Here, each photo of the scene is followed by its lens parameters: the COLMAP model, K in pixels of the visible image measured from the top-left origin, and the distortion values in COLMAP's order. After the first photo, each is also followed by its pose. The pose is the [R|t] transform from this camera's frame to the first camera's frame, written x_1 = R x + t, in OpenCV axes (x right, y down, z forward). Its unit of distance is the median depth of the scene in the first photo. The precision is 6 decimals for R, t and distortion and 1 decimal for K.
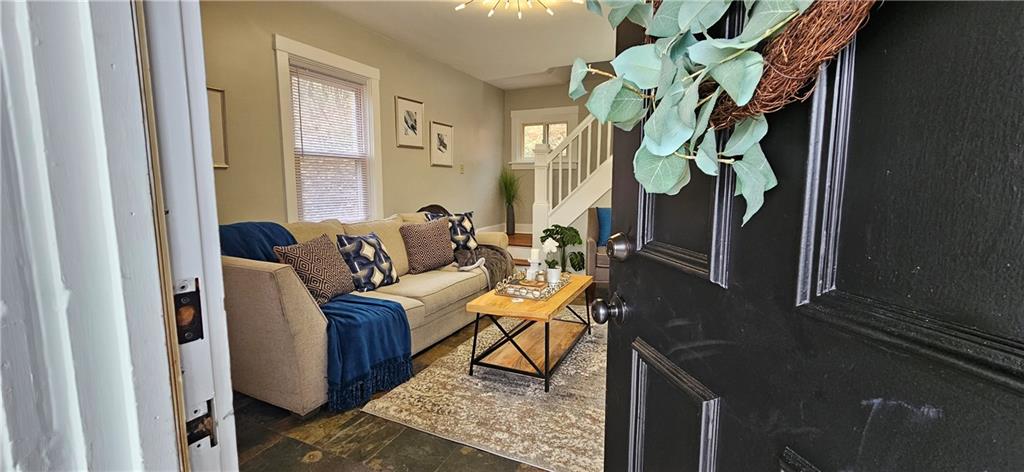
lens RADIAL K [[416.8, 0, 512.0], [0, 416.8, 236.0], [0, 0, 1]] dist [0.000466, -0.000038]
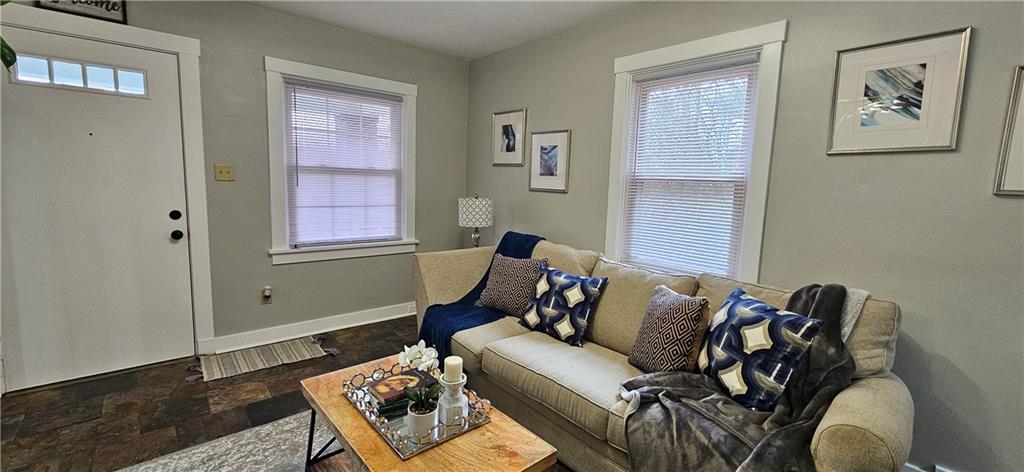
lens RADIAL K [[416.8, 0, 512.0], [0, 416.8, 236.0], [0, 0, 1]] dist [0.000466, -0.000038]
pose [[-0.406493, 0.105035, -0.907596, 0.362542], [-0.153827, 0.971322, 0.181305, -0.168325], [0.900611, 0.213312, -0.378678, 0.953406]]
